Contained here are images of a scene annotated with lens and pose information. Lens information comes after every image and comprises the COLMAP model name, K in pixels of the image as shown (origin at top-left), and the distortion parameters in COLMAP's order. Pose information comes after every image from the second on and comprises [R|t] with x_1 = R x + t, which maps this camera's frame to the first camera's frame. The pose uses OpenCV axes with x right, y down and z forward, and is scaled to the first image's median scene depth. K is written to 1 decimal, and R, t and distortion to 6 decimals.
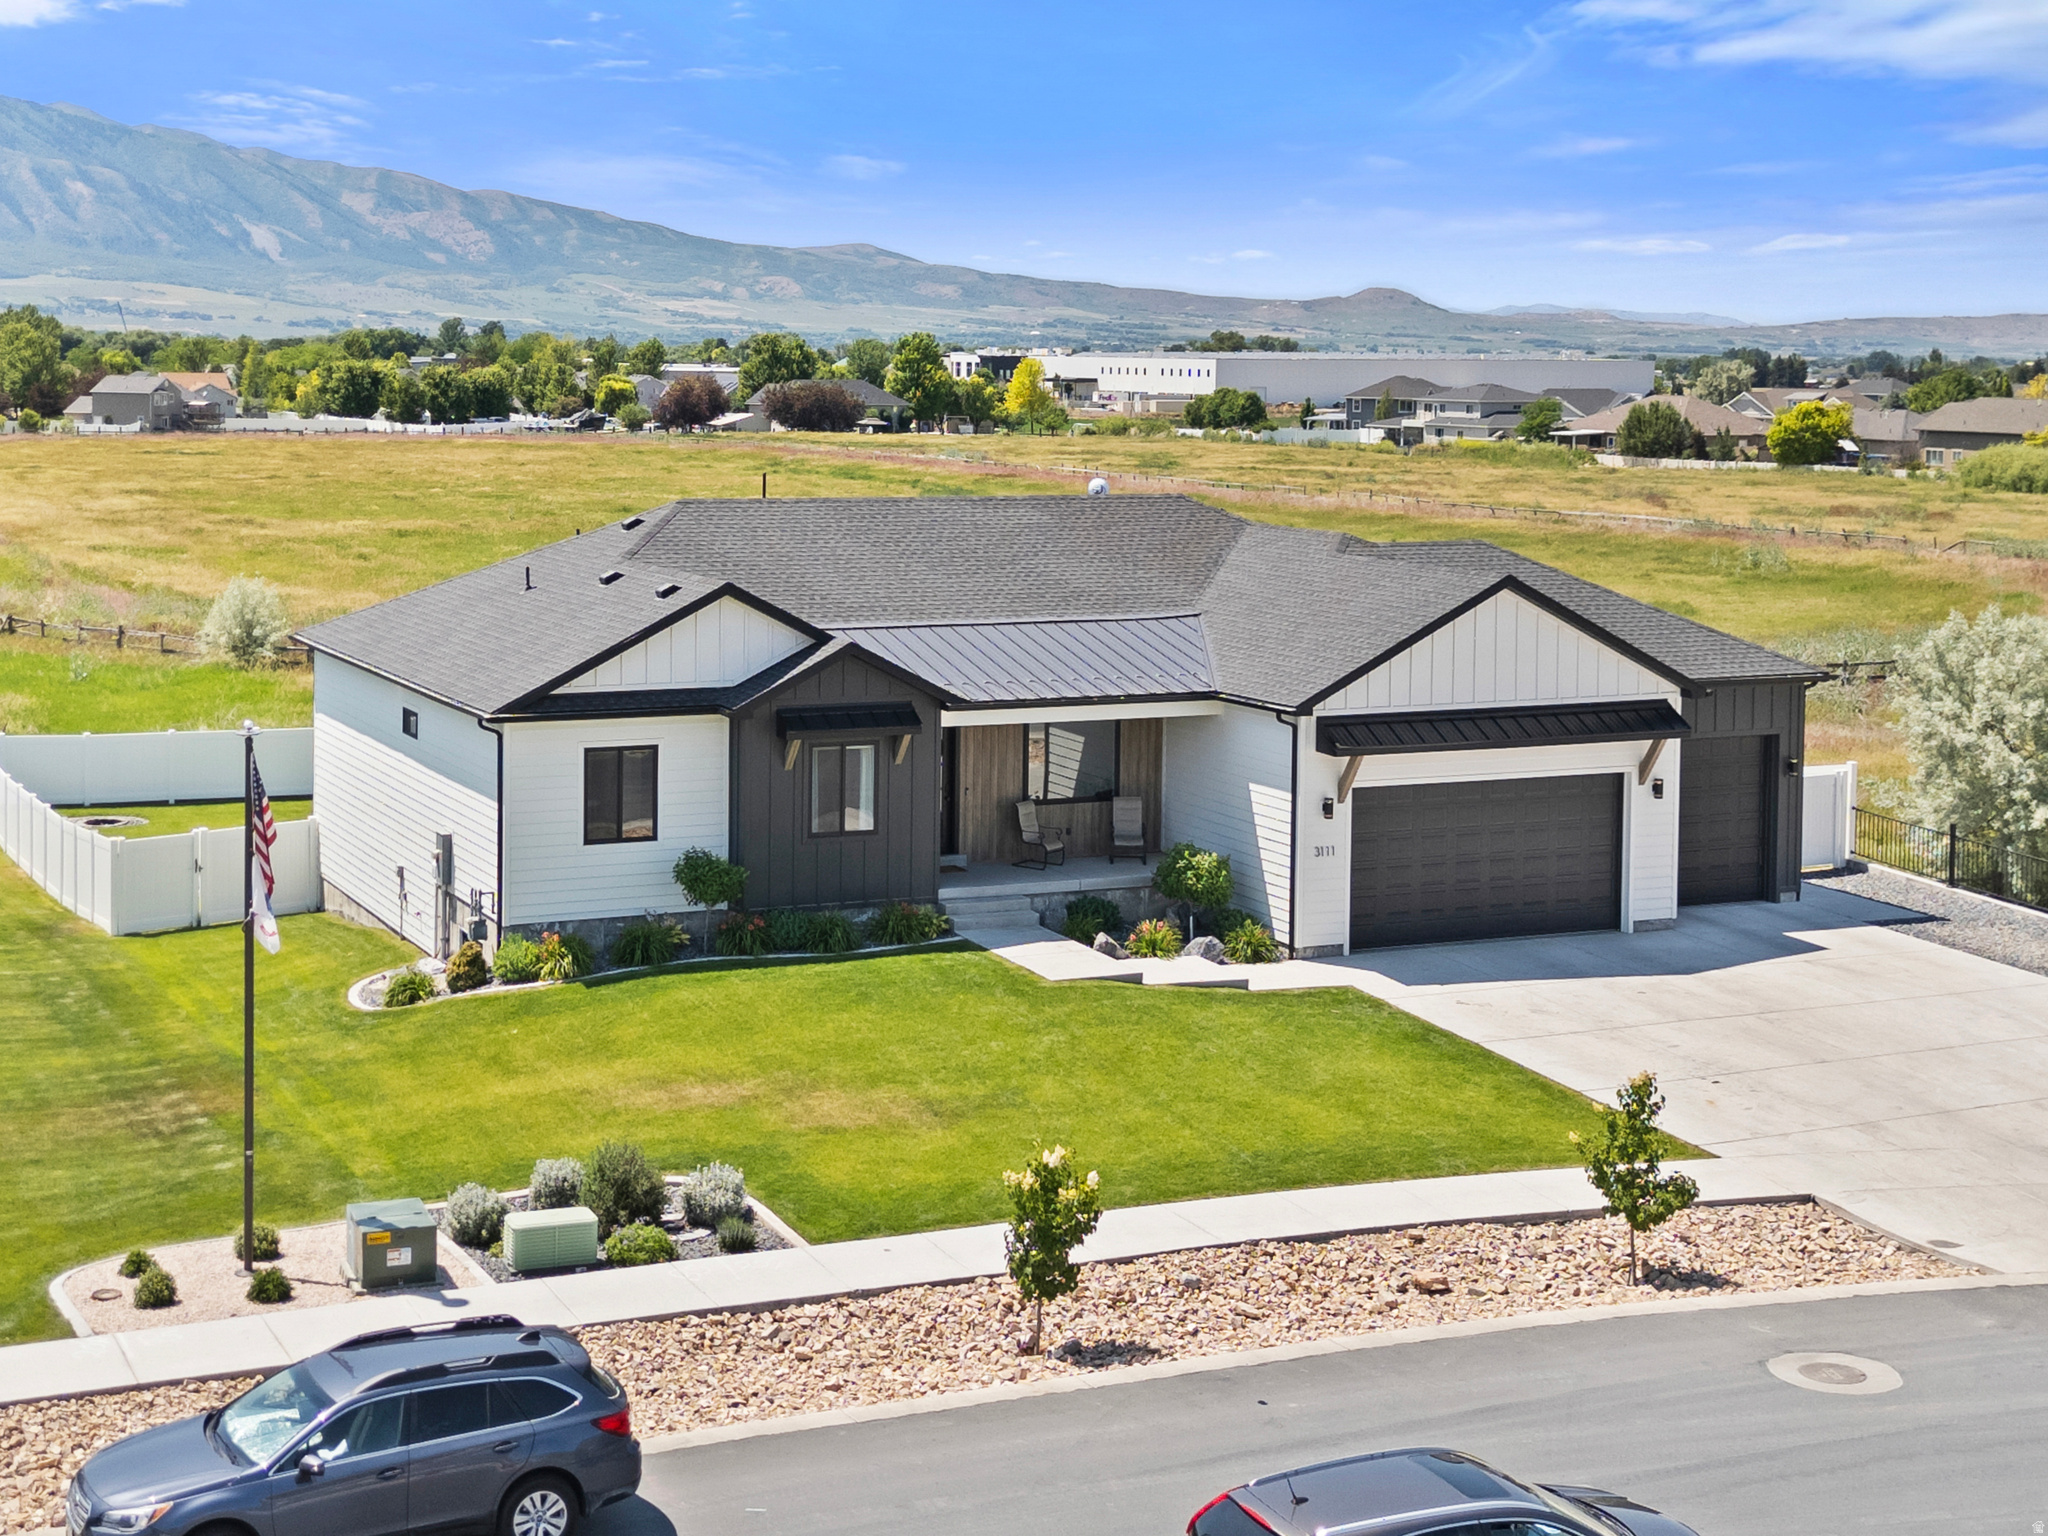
lens RADIAL K [[3212.1, 0, 1024.0], [0, 3212.1, 768.0], [0, 0, 1]] dist [0.148909, -0.108547]
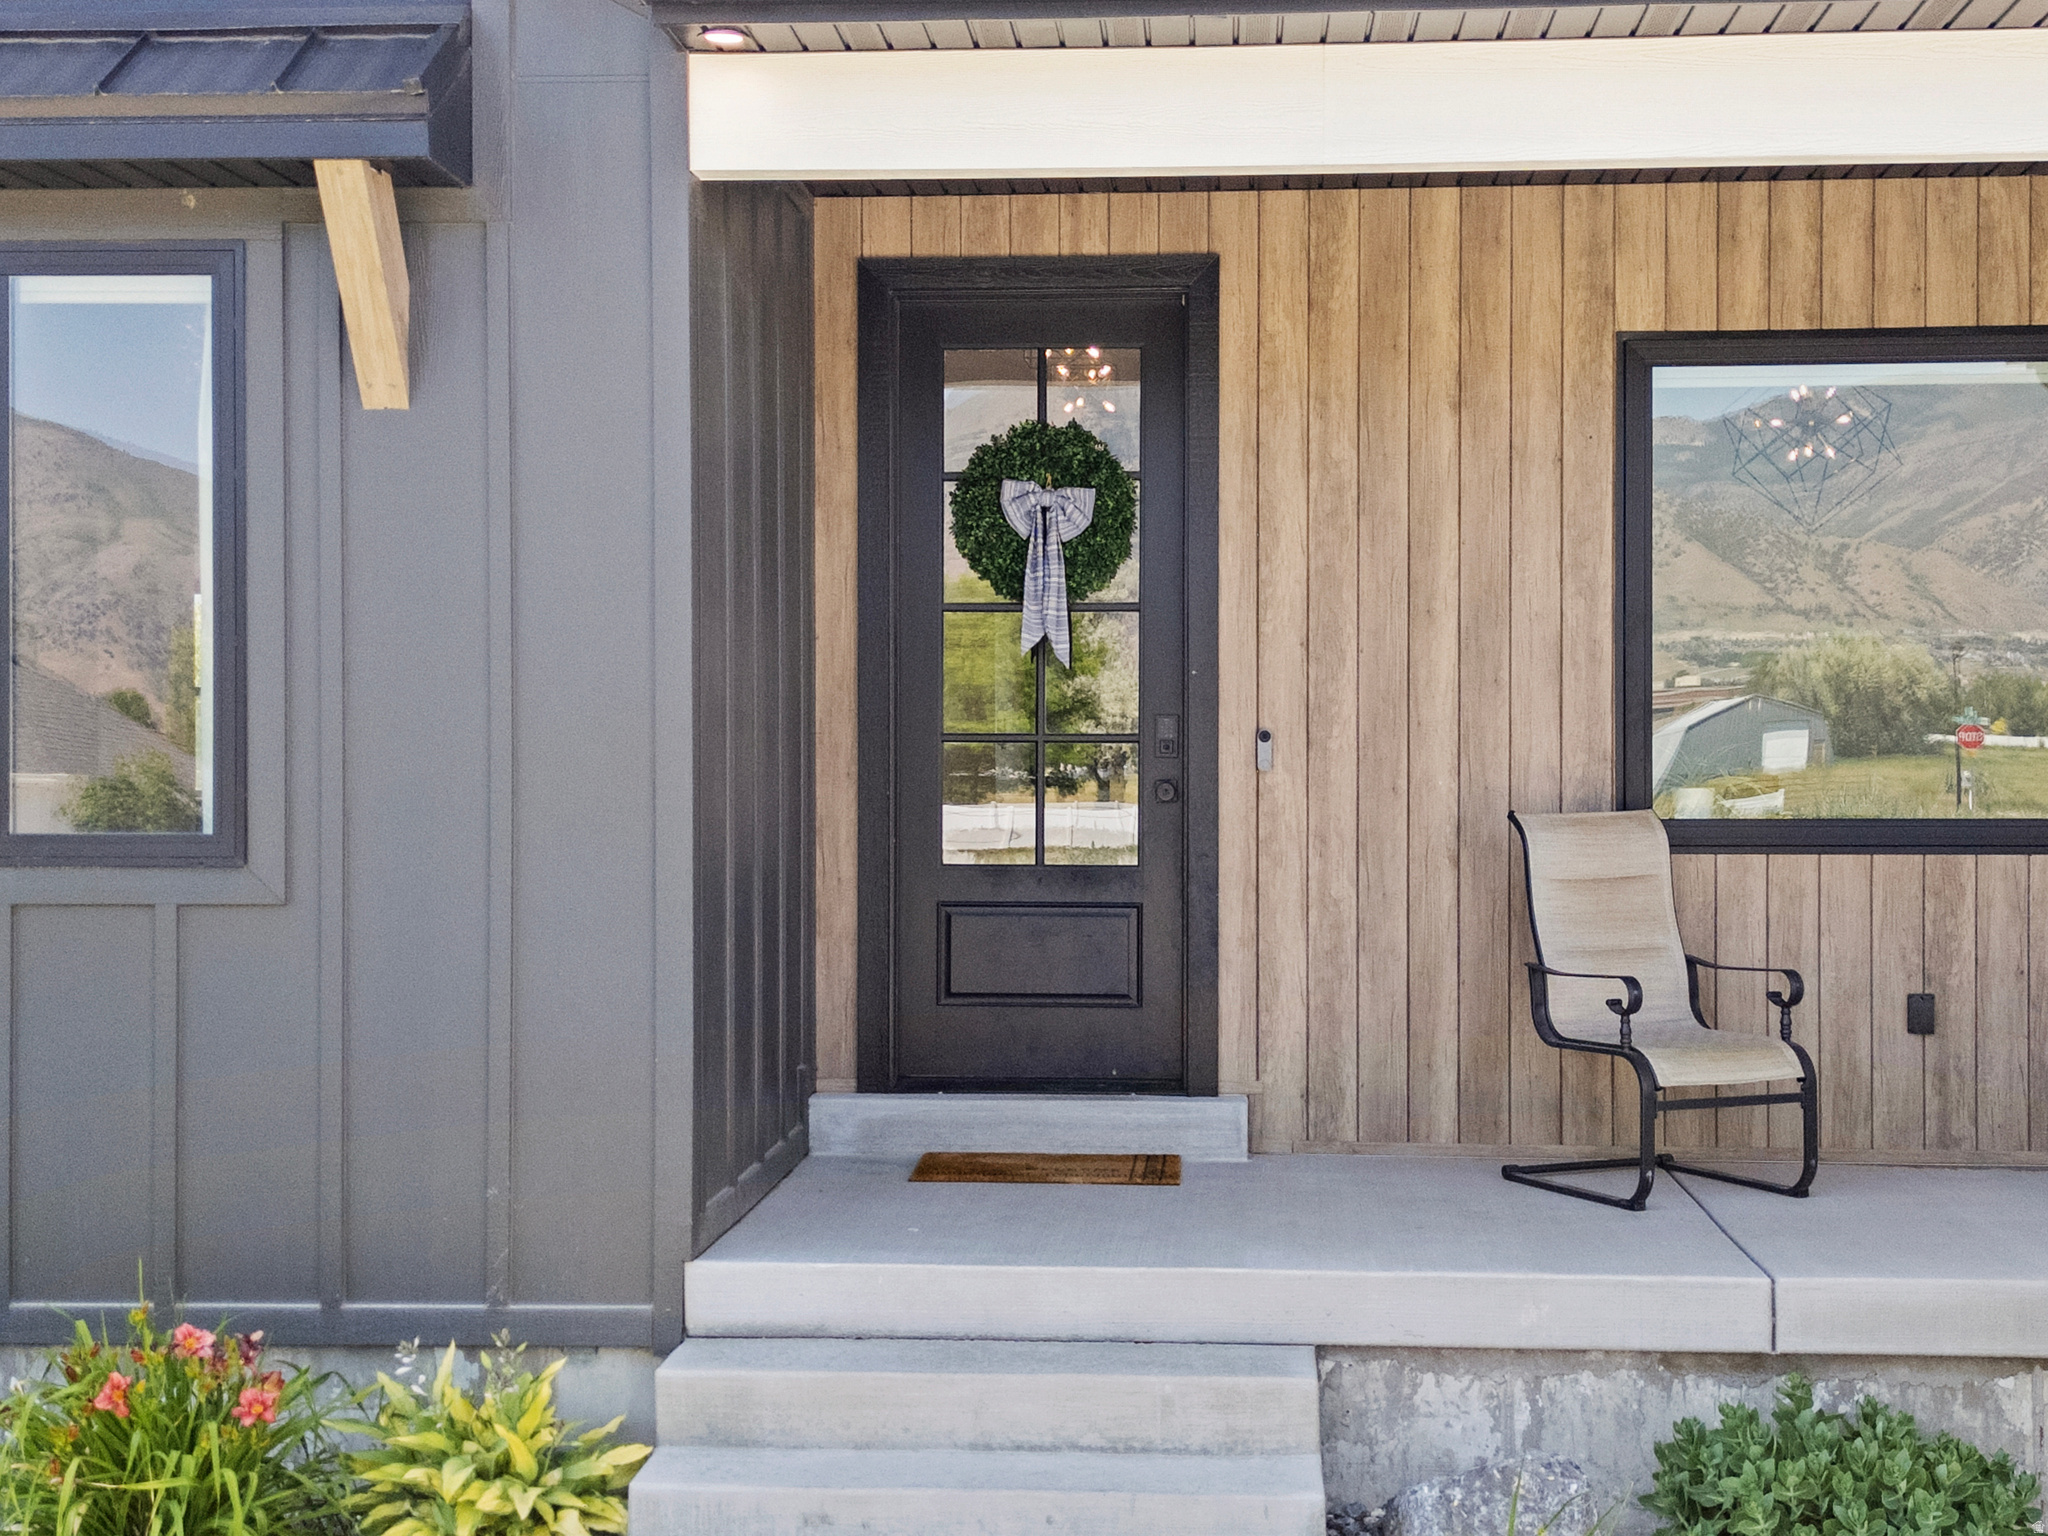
lens RADIAL K [[3307.0, 0, 1024.0], [0, 3307.0, 768.0], [0, 0, 1]] dist [0.241918, -1.009855]
pose [[0.867507, -0.013411, -0.497245, 0.059997], [-0.052320, 0.991631, -0.118025, 0.028942], [0.494666, 0.128403, 0.859545, 0.779300]]
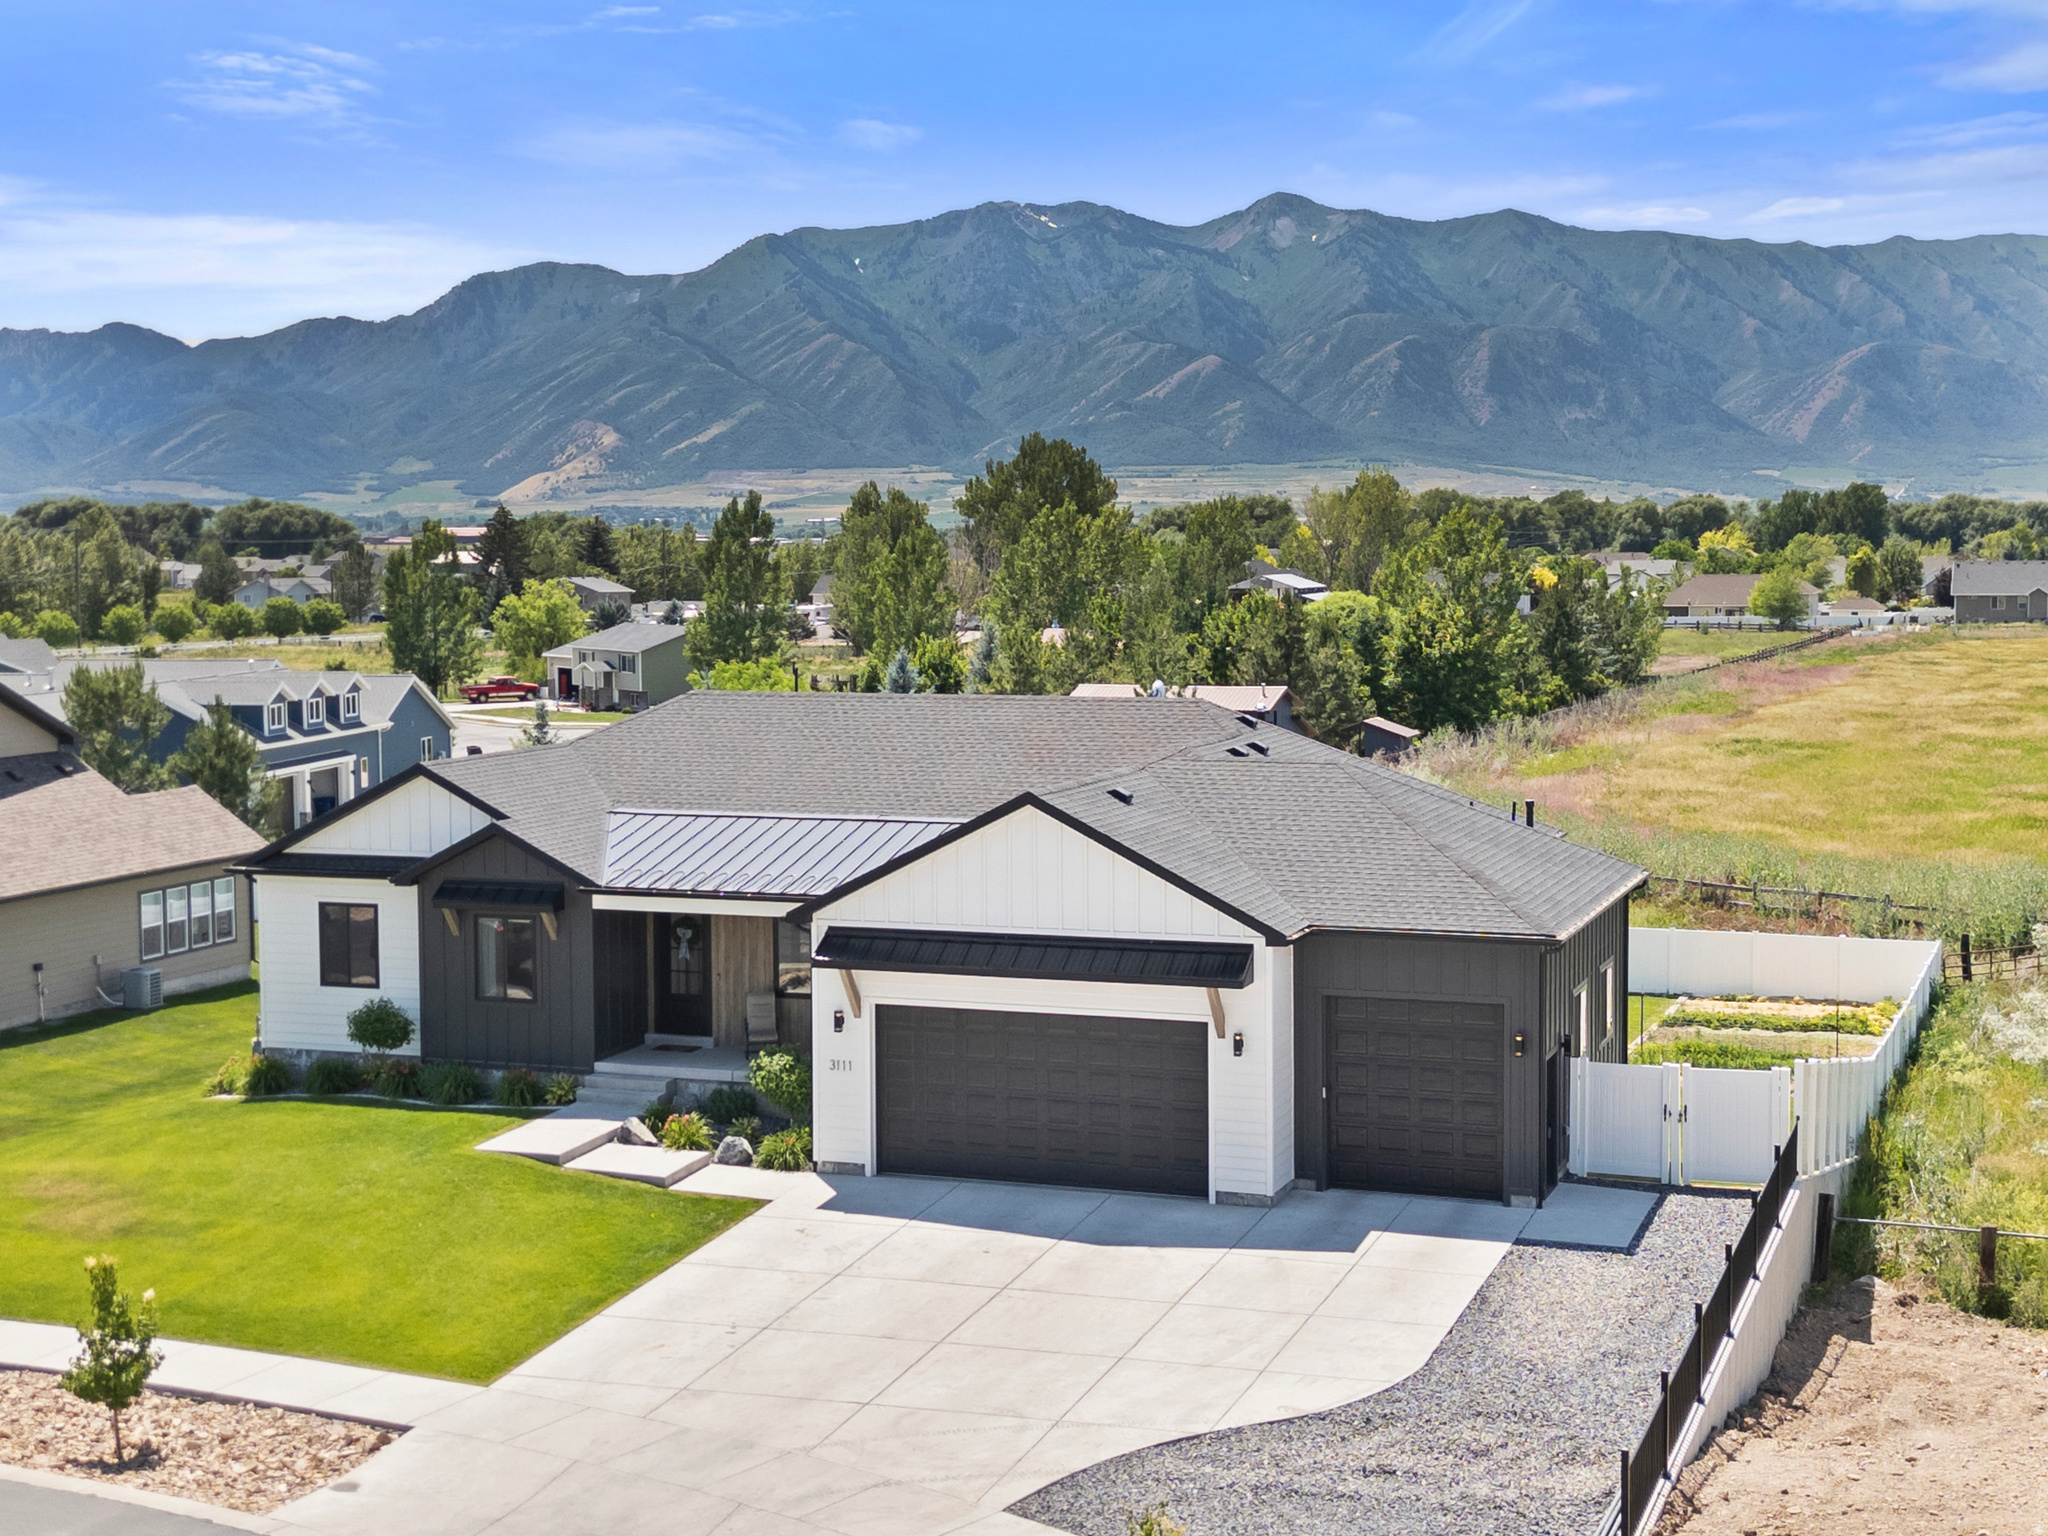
lens RADIAL K [[3307.0, 0, 1024.0], [0, 3307.0, 768.0], [0, 0, 1]] dist [0.241918, -1.009855]
pose [[0.676290, 0.040687, -0.735511, 0.778236], [-0.083915, 0.996229, -0.022049, -0.041435], [0.731840, 0.076632, 0.677154, 0.320472]]
